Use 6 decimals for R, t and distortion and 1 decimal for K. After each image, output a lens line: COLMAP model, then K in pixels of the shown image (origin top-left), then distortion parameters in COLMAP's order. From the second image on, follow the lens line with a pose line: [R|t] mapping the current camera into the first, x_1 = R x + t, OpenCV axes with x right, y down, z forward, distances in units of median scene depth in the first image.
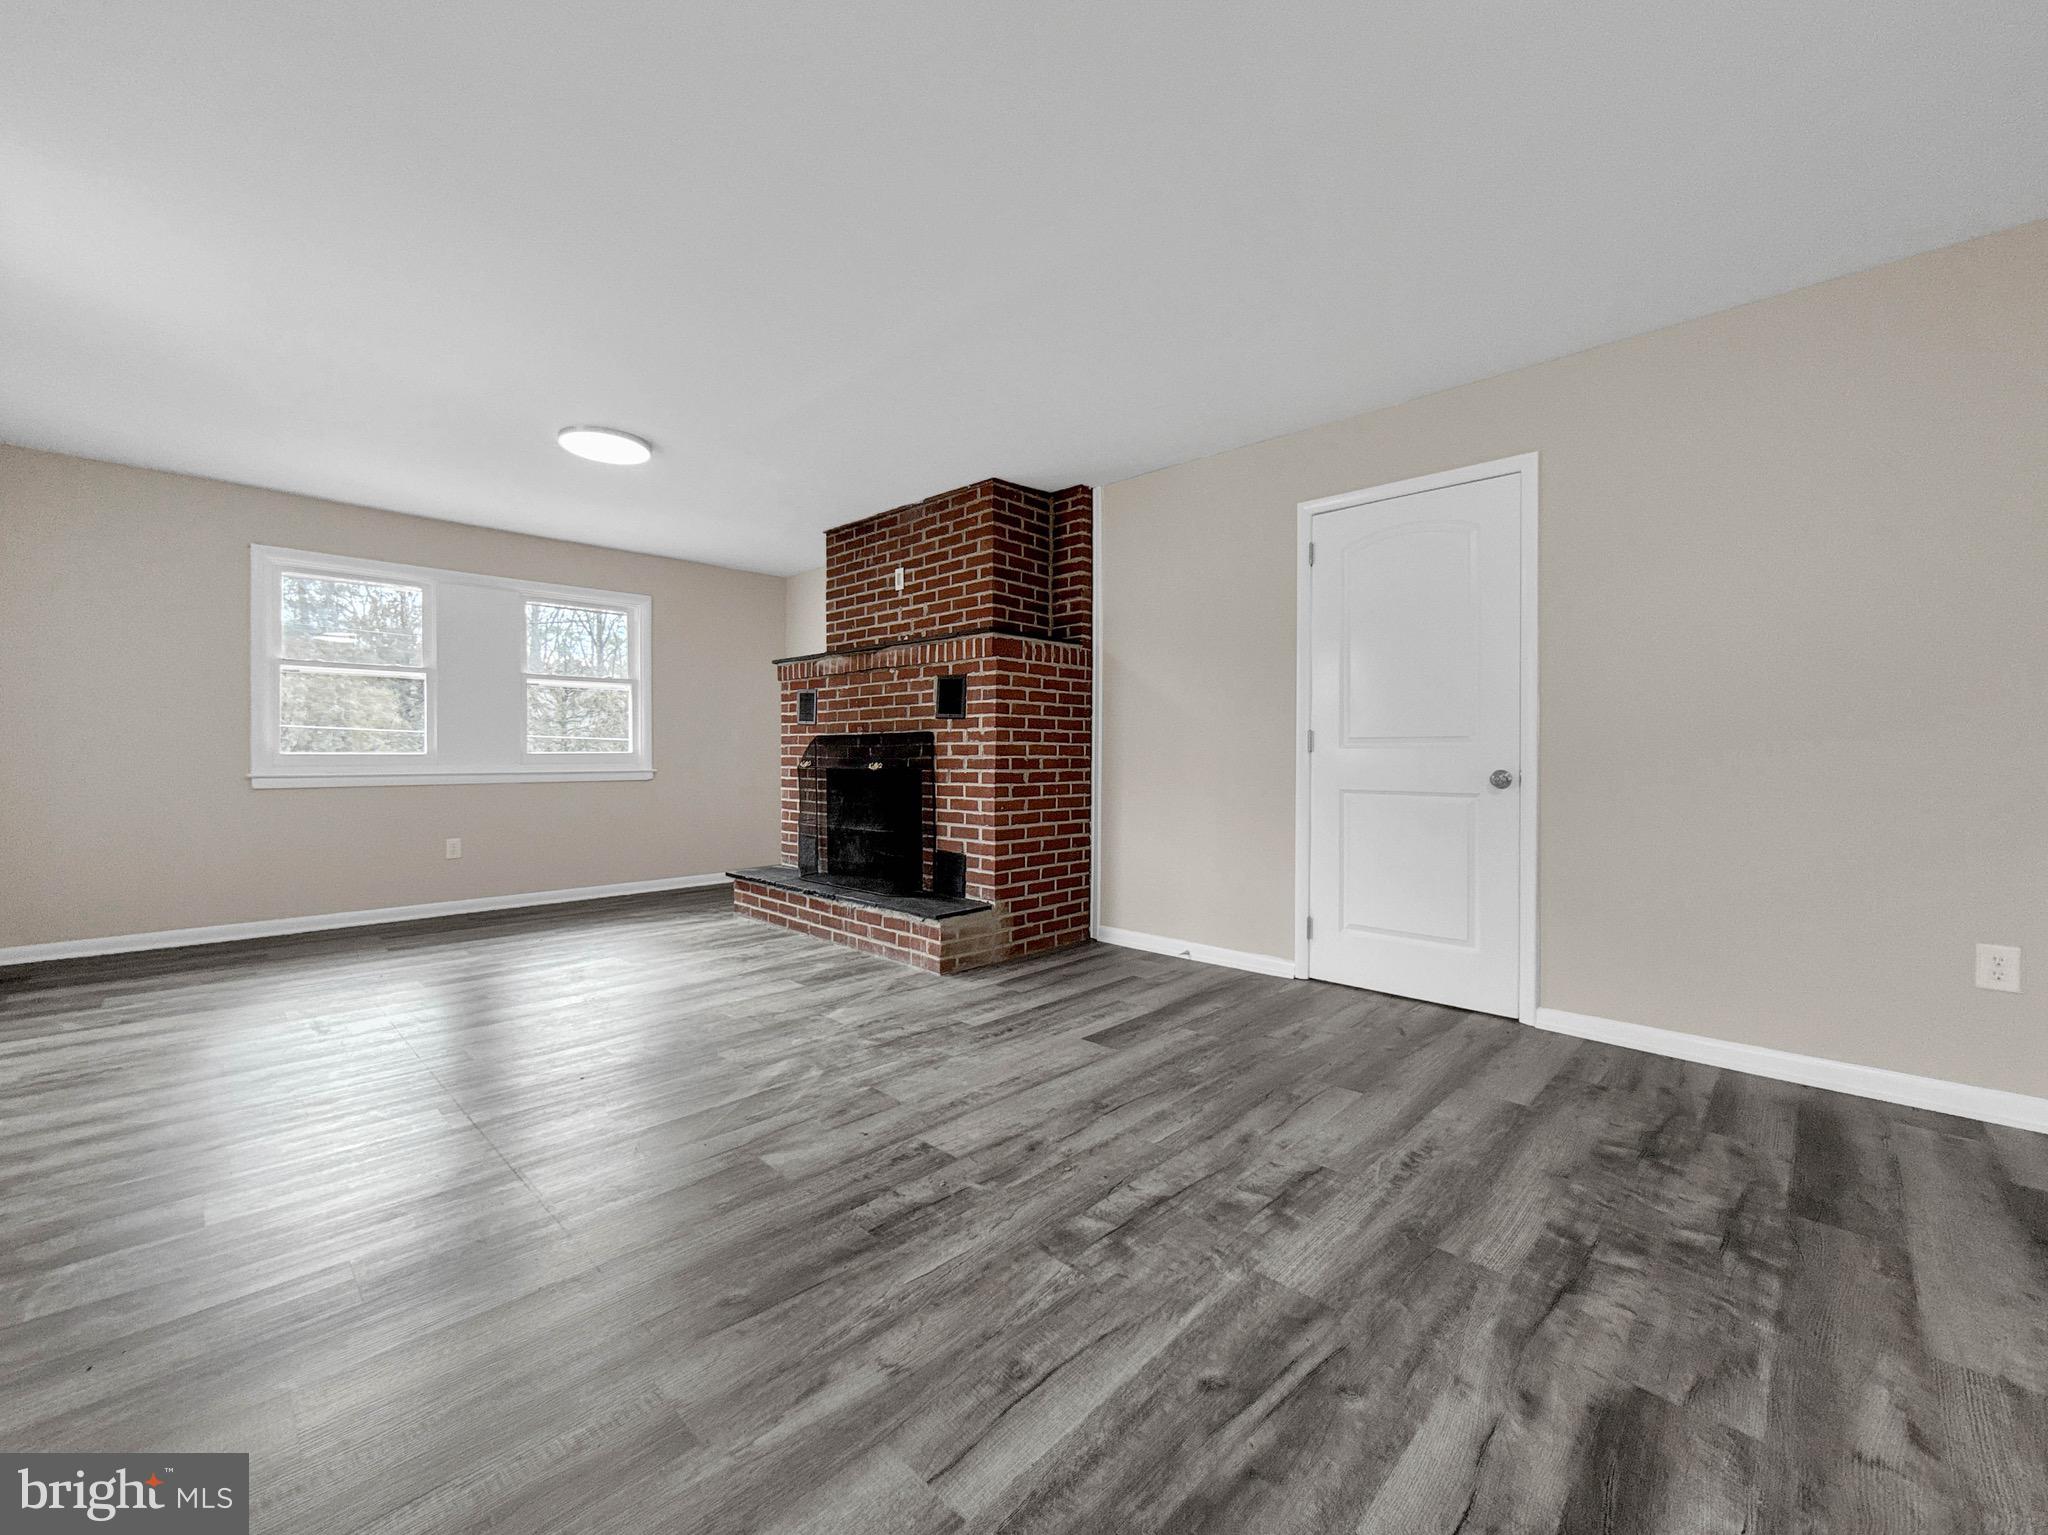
lens RADIAL K [[840.4, 0, 1024.0], [0, 840.4, 767.5], [0, 0, 1]] dist [0.001648, 0.000009]
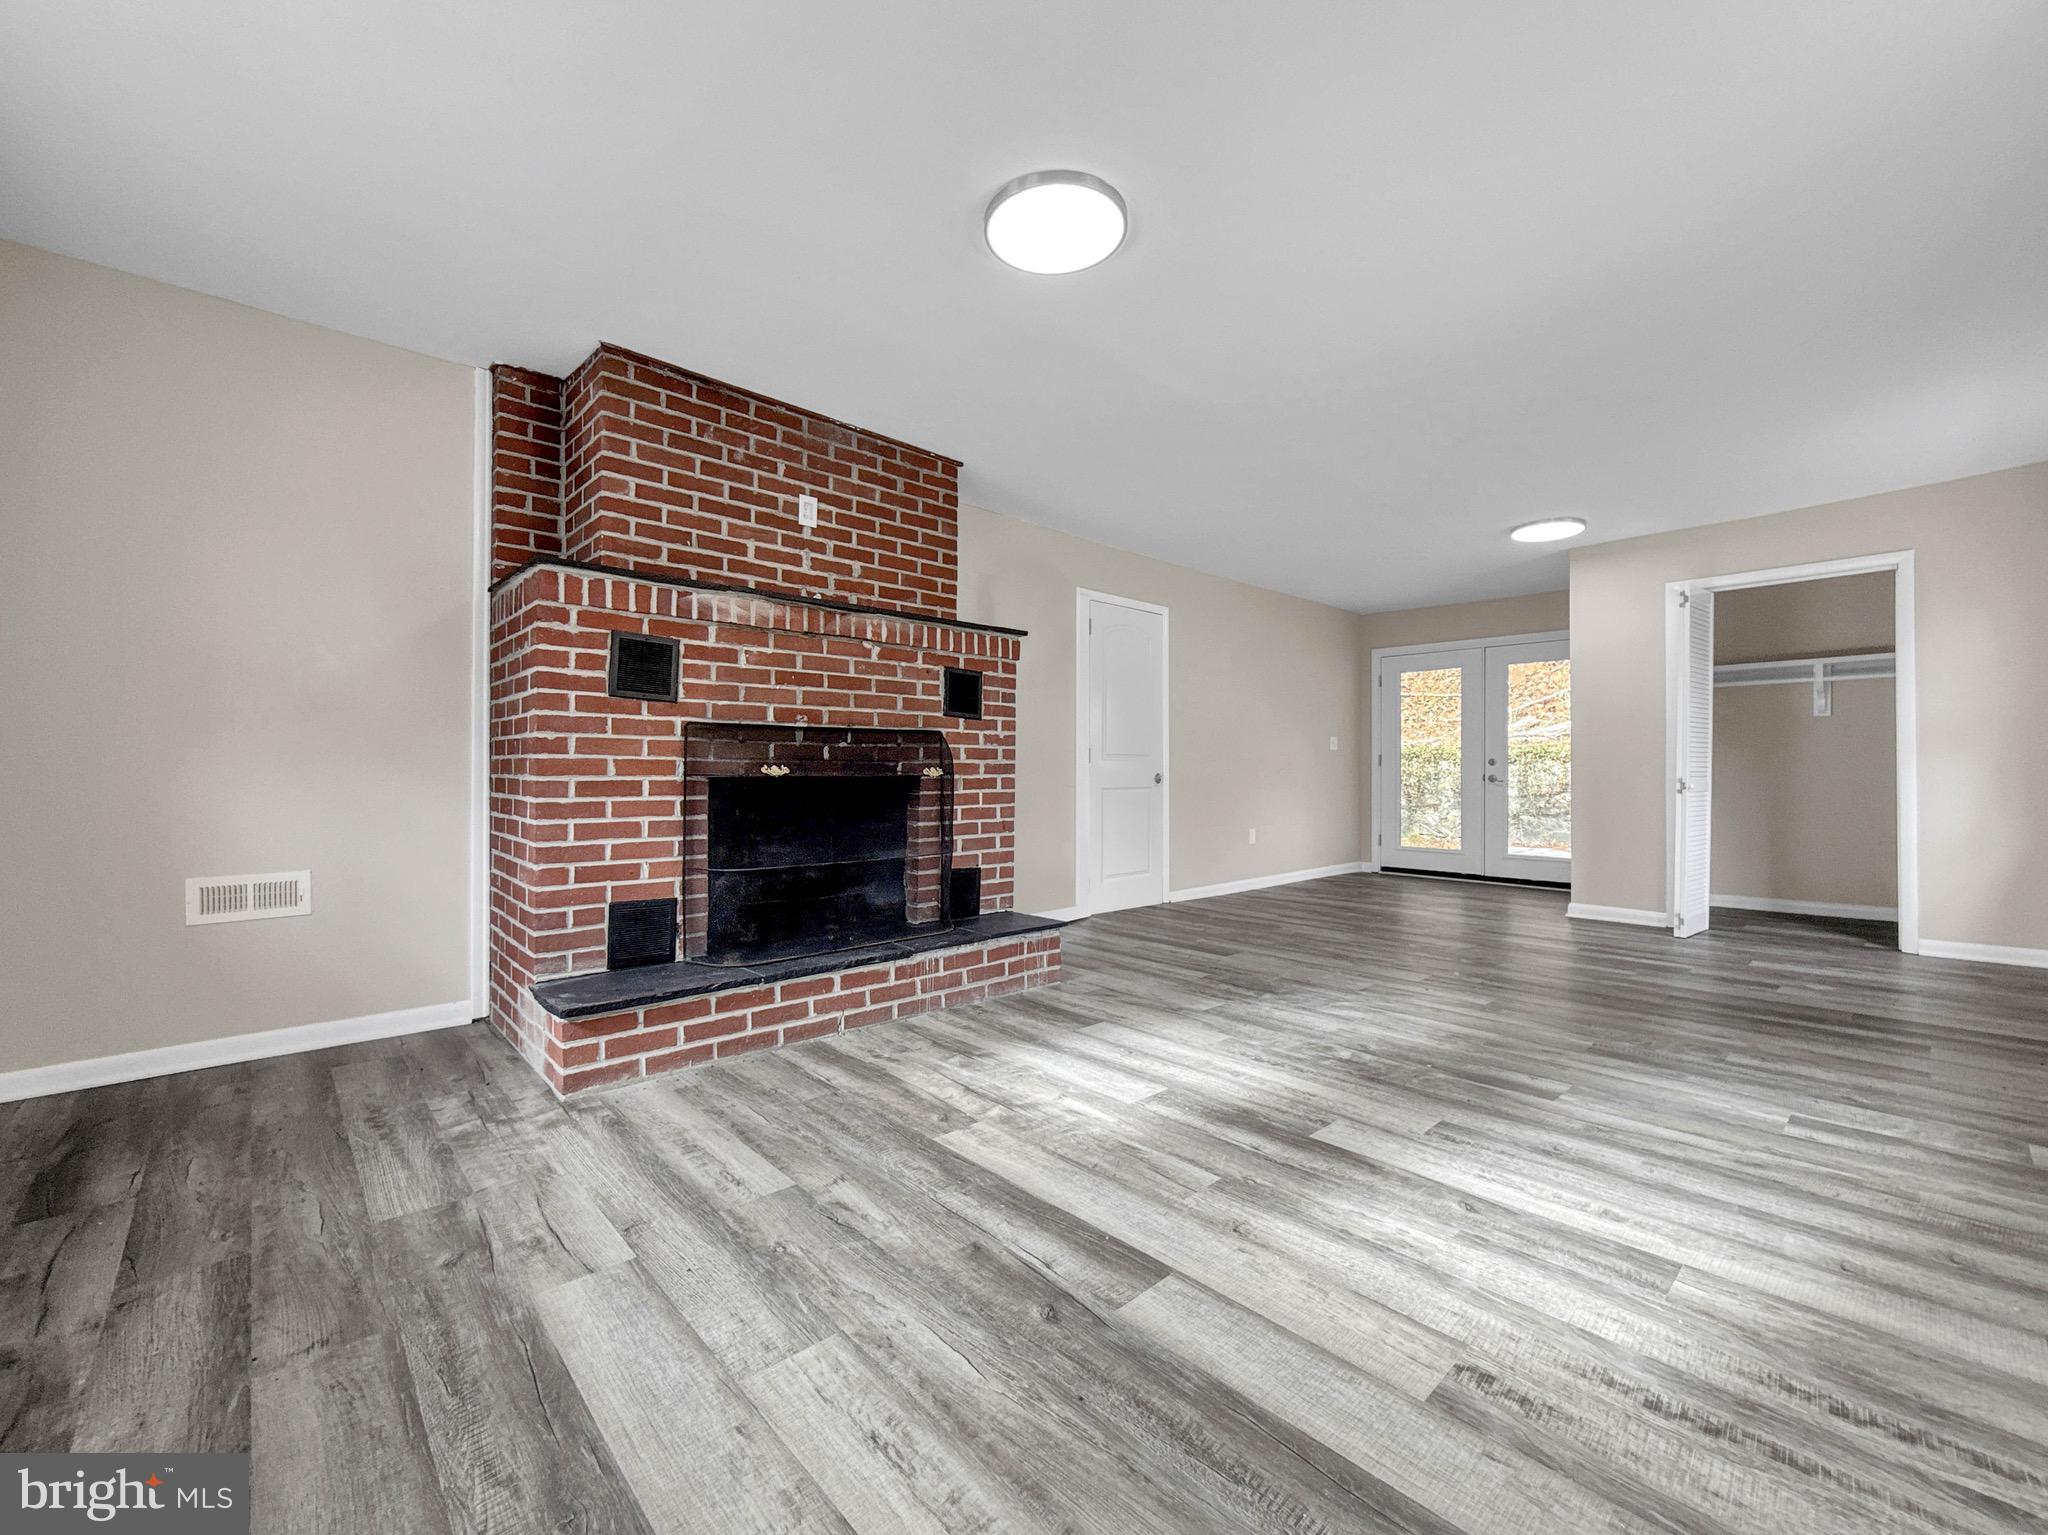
lens RADIAL K [[832.3, 0, 1044.4], [0, 832.3, 777.4], [0, 0, 1]] dist [0.001026, 0.000121]
pose [[0.035264, -0.009727, 0.999331, -0.940563], [0.012547, 0.999878, 0.009289, -0.002326], [-0.999299, 0.012211, 0.035382, 0.860744]]
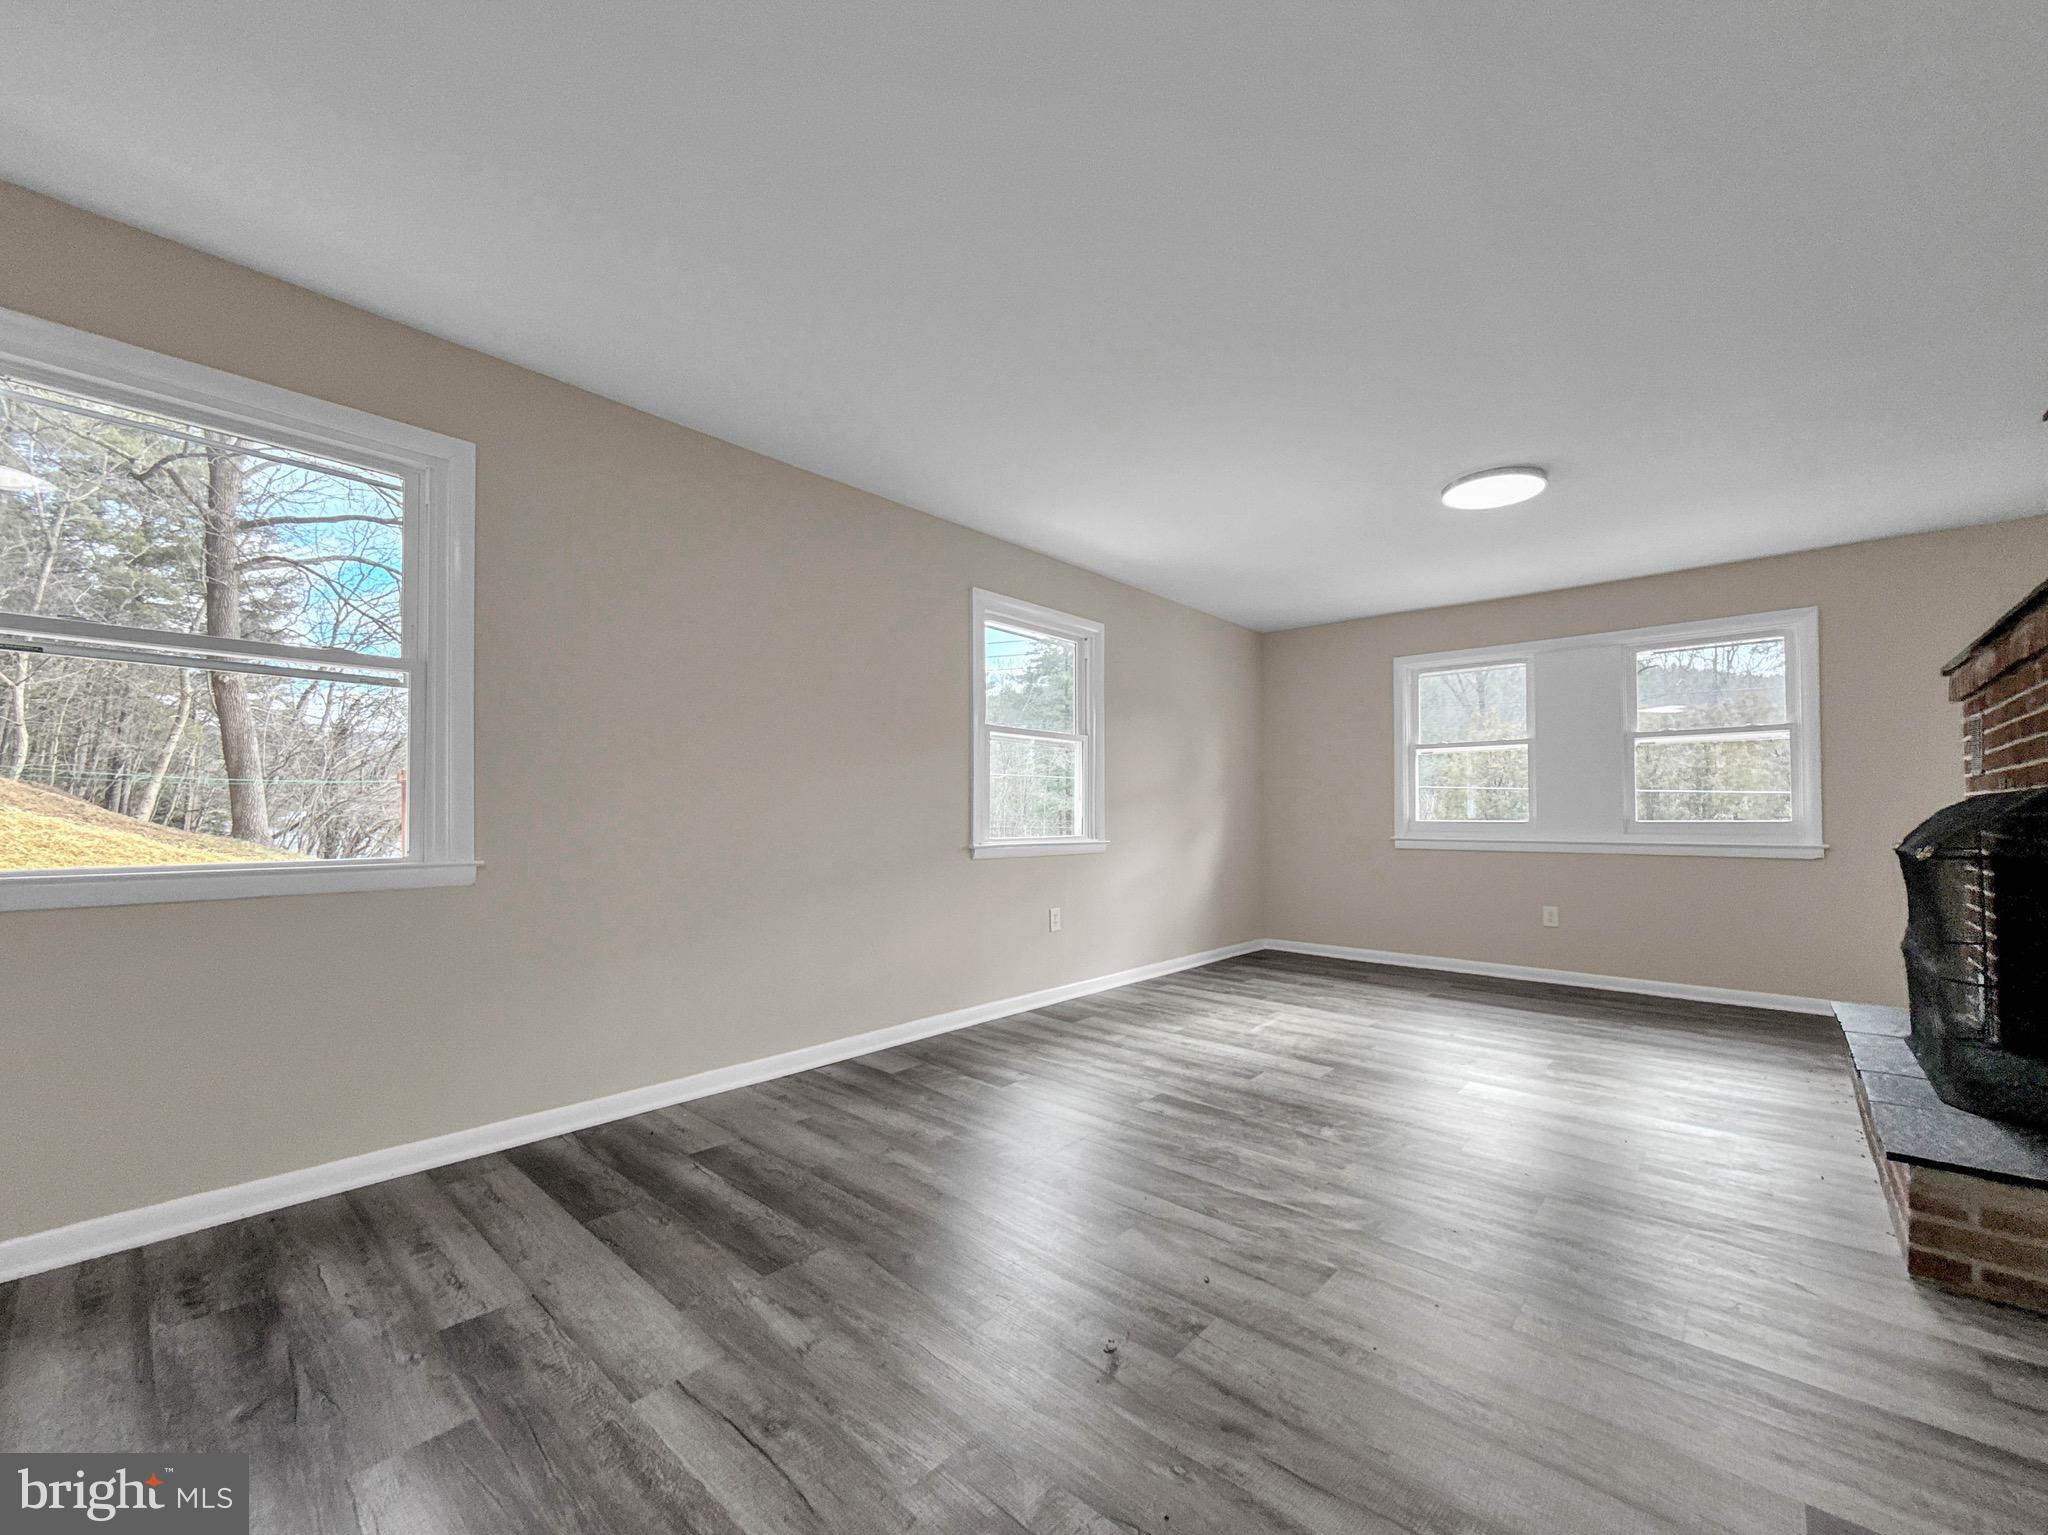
lens RADIAL K [[823.3, 0, 1021.1], [0, 823.3, 802.8], [0, 0, 1]] dist [0.002121, 0.000207]
pose [[0.037051, -0.015427, -0.999194, 0.327745], [-0.016072, 0.999742, -0.016032, -0.015359], [0.999184, 0.016653, 0.036794, 0.394802]]
